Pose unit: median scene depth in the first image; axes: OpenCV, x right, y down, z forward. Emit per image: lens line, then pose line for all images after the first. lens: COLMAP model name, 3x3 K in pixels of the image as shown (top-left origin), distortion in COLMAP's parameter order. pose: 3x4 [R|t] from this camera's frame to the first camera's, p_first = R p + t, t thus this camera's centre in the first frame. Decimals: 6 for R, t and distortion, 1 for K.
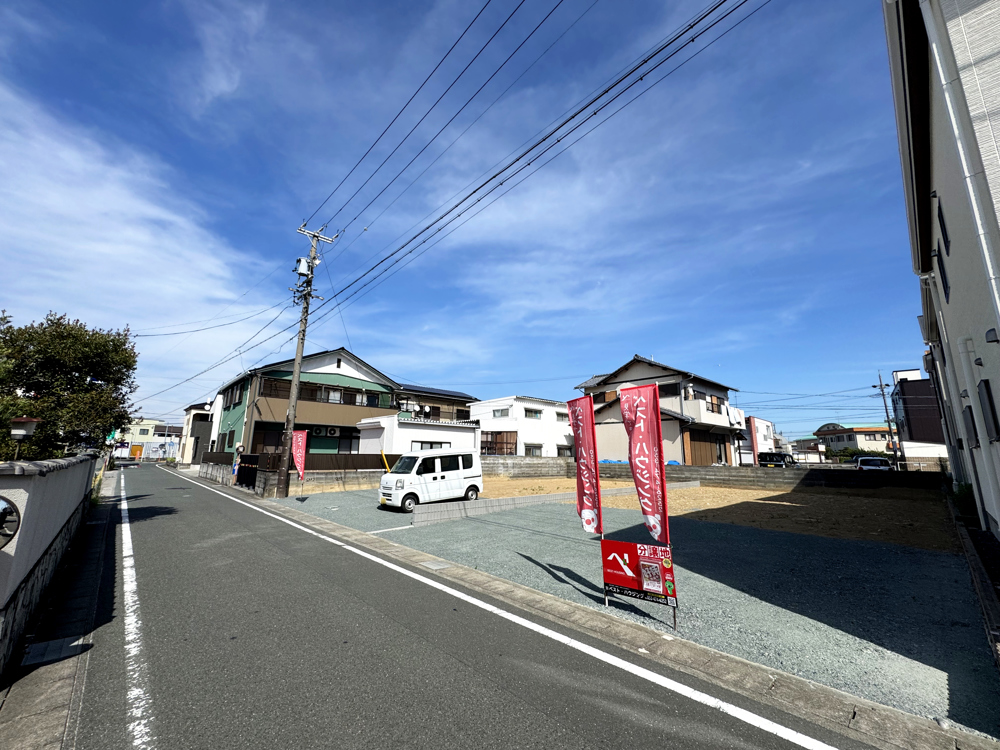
lens RADIAL K [[397.8, 0, 500.6], [0, 397.8, 374.4], [0, 0, 1]] dist [-0.003179, 0.000016]
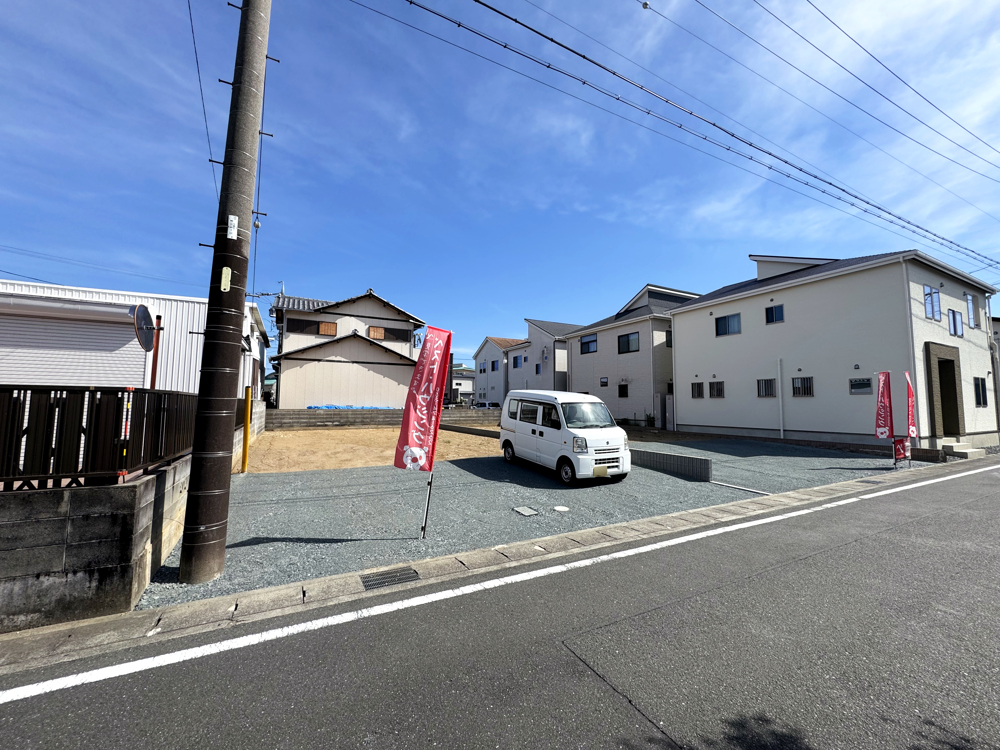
lens RADIAL K [[398.9, 0, 501.0], [0, 398.9, 374.5], [0, 0, 1]] dist [-0.002391, 0.000447]
pose [[0.259786, 0.062218, 0.963660, -0.494107], [-0.195574, 0.980632, -0.010590, 0.105193], [-0.945654, -0.185716, 0.266923, 0.519431]]
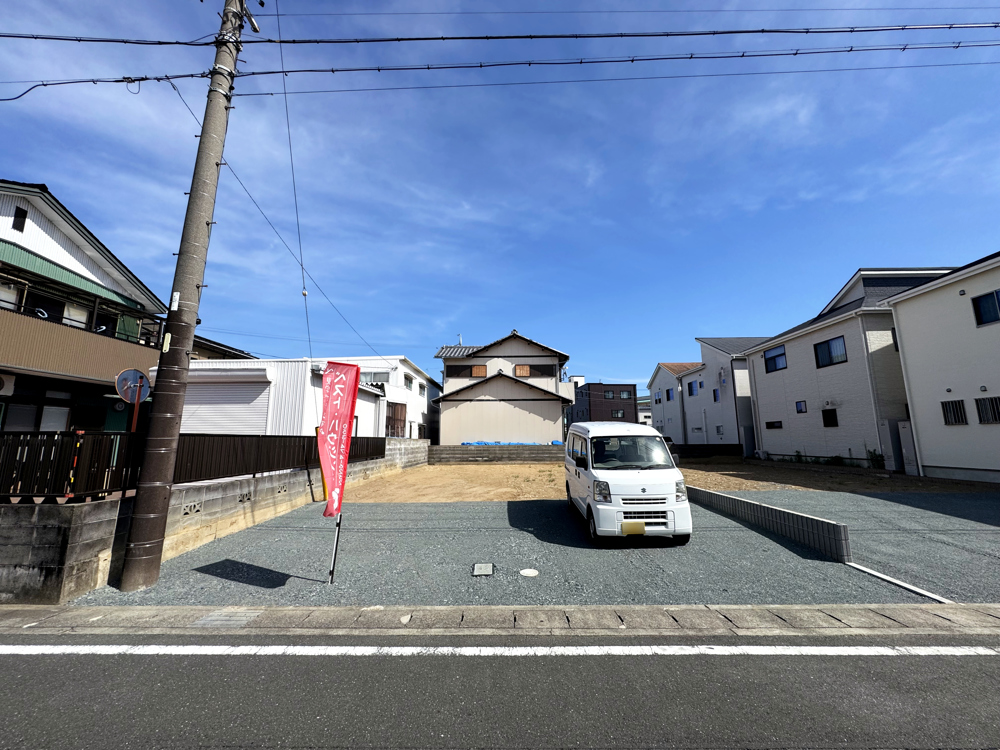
lens RADIAL K [[398.7, 0, 500.2], [0, 398.7, 374.2], [0, 0, 1]] dist [-0.002540, 0.000177]
pose [[0.694909, 0.101303, 0.711927, -0.392458], [-0.129737, 0.991443, -0.014441, 0.083914], [-0.707298, -0.082328, 0.702105, 0.408683]]
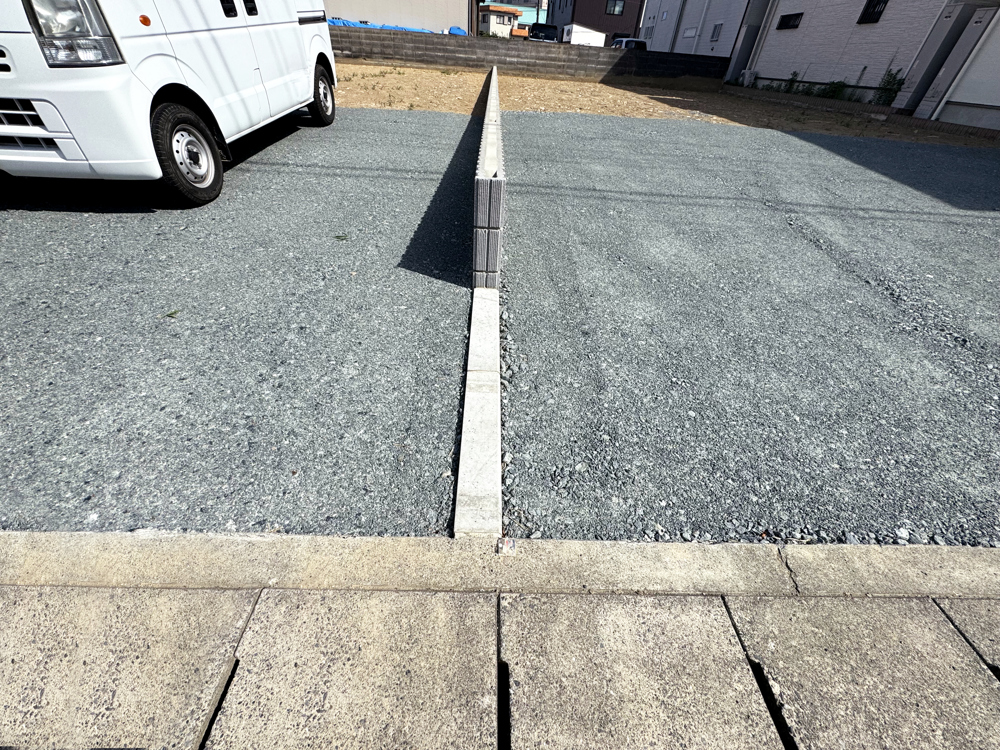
lens RADIAL K [[399.2, 0, 500.1], [0, 399.2, 374.3], [0, 0, 1]] dist [-0.003036, 0.000520]
pose [[0.675924, -0.439157, 0.591834, -0.144538], [-0.197982, 0.665339, 0.719811, 0.112833], [-0.709880, -0.603710, 0.362773, 0.377232]]
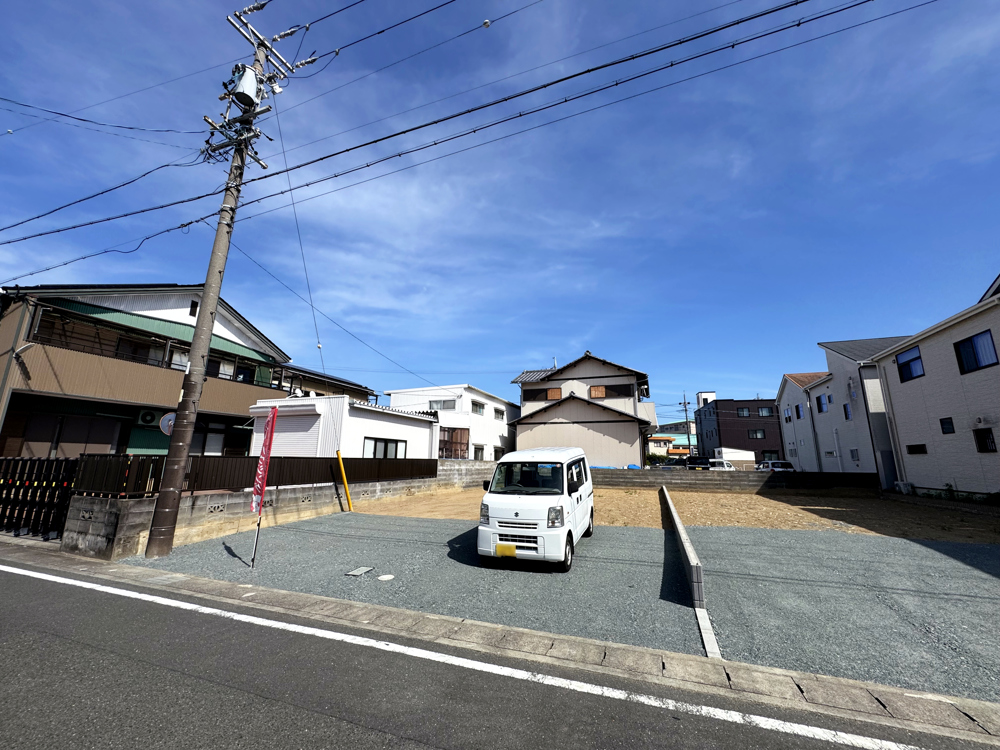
lens RADIAL K [[398.2, 0, 500.3], [0, 398.2, 374.1], [0, 0, 1]] dist [-0.002528, 0.000211]
pose [[0.896907, 0.091036, 0.432747, -0.277978], [-0.087312, 0.995773, -0.028515, 0.056971], [-0.433513, -0.012209, 0.901064, 0.284166]]
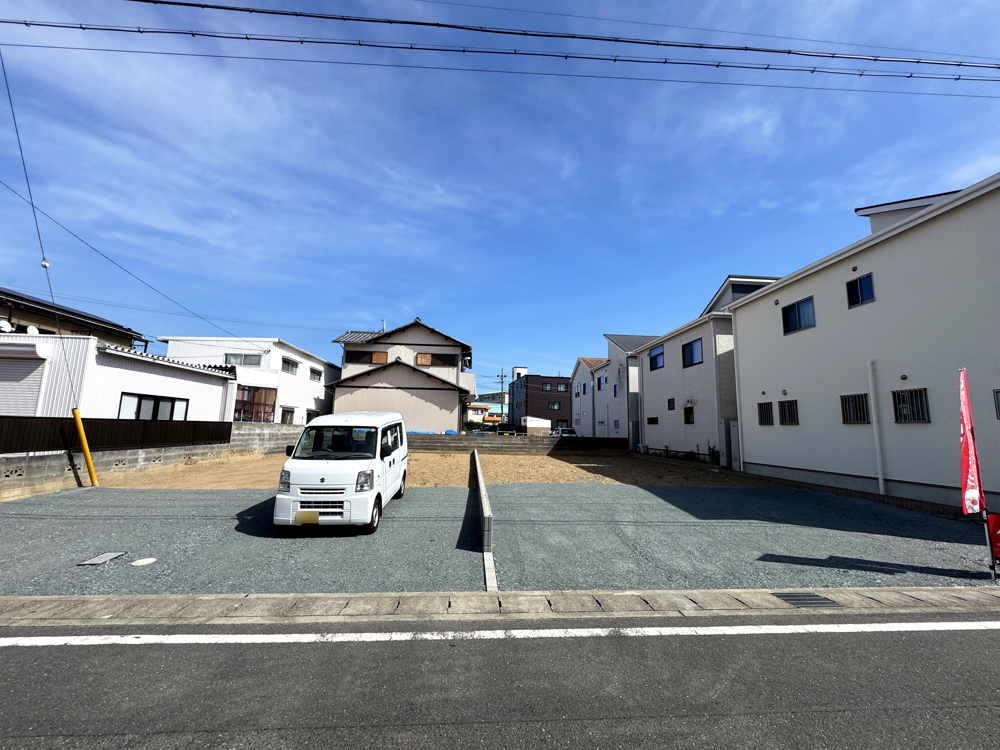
lens RADIAL K [[398.2, 0, 500.3], [0, 398.2, 374.1], [0, 0, 1]] dist [-0.002528, 0.000211]
pose [[0.629294, 0.107049, 0.769760, -0.275386], [-0.167562, 0.985862, -0.000116, 0.056377], [-0.758889, -0.128909, 0.638334, 0.279379]]
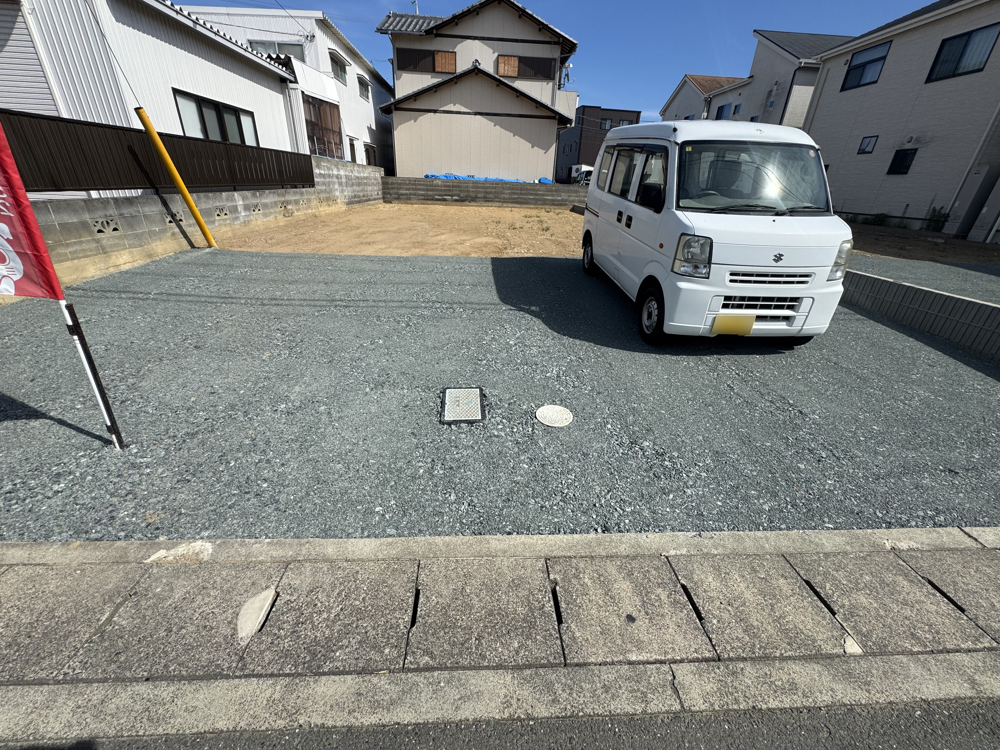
lens RADIAL K [[399.2, 0, 500.1], [0, 399.2, 374.3], [0, 0, 1]] dist [-0.003036, 0.000520]
pose [[0.645128, -0.319292, 0.694163, -0.302238], [-0.184008, 0.816840, 0.546729, 0.117760], [-0.741587, -0.480442, 0.468215, 0.501974]]
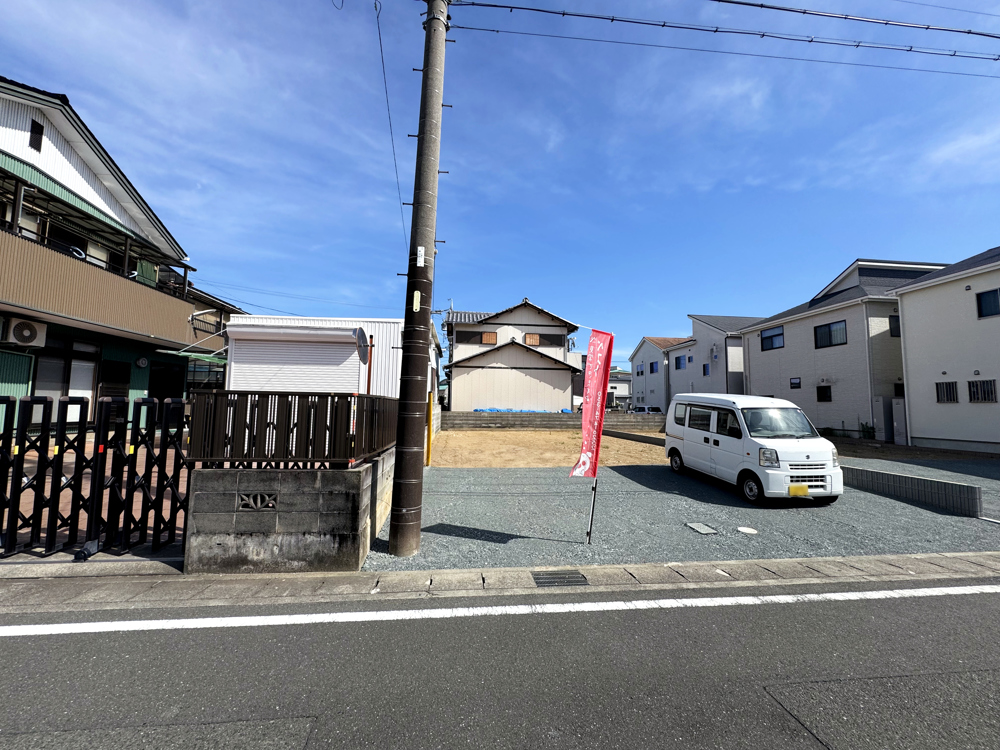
lens RADIAL K [[399.2, 0, 500.1], [0, 399.2, 374.3], [0, 0, 1]] dist [-0.003036, 0.000520]
pose [[0.600239, 0.061782, 0.797431, -0.496309], [-0.166574, 0.984806, 0.049084, 0.105944], [-0.782282, -0.162294, 0.601411, 0.523431]]
